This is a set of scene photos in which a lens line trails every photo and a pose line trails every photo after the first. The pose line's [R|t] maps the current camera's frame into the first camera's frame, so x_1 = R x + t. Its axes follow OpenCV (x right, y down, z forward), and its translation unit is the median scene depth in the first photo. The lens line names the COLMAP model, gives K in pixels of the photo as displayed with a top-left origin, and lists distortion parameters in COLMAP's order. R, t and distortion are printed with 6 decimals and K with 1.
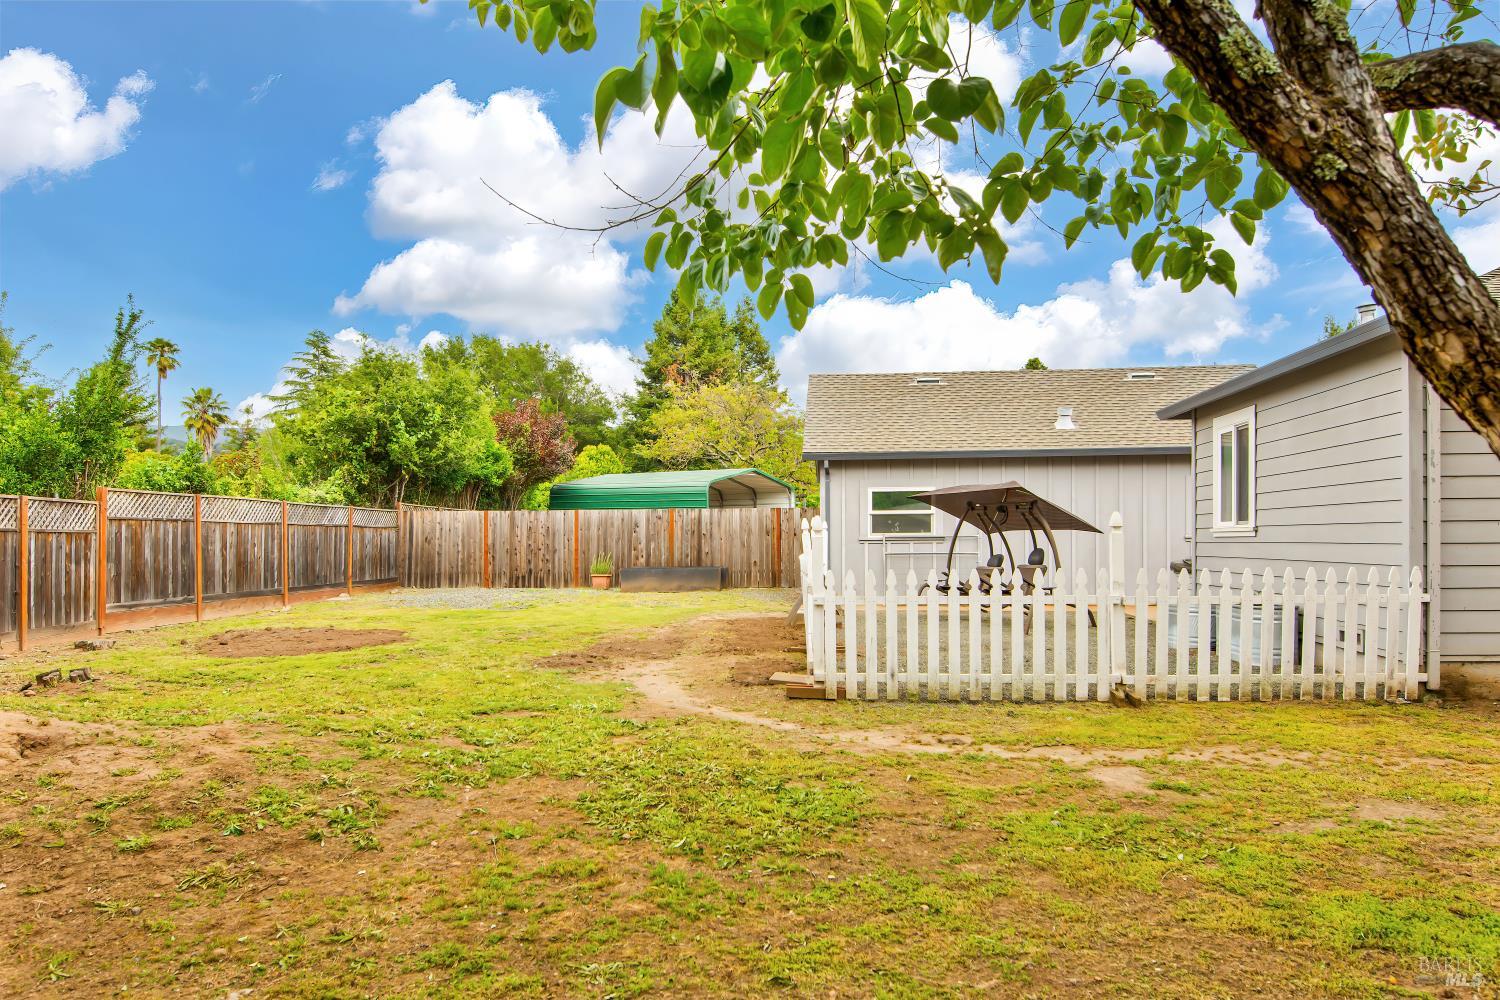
lens RADIAL K [[919.9, 0, 795.2], [0, 919.9, 545.1], [0, 0, 1]] dist [-0.020380, 0.001550]
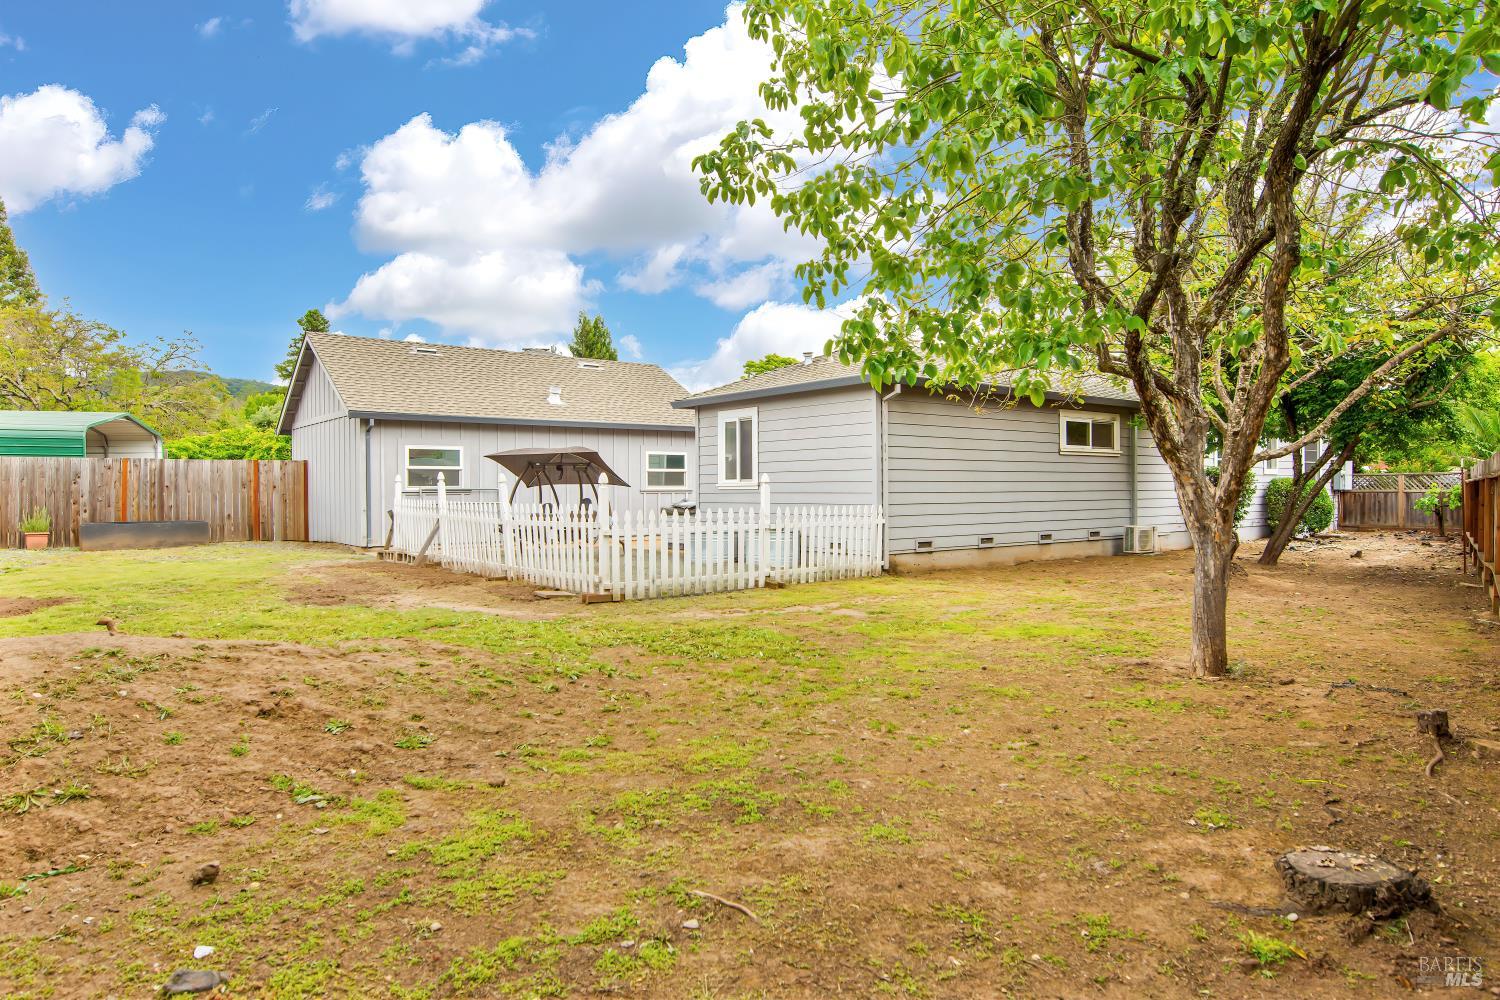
lens RADIAL K [[919.9, 0, 744.2], [0, 919.9, 496.4], [0, 0, 1]] dist [-0.020380, 0.001550]
pose [[0.716955, -0.002508, 0.697115, -0.581903], [0.005226, 0.999985, -0.001777, 0.005560], [-0.697100, 0.004917, 0.716958, -0.119687]]
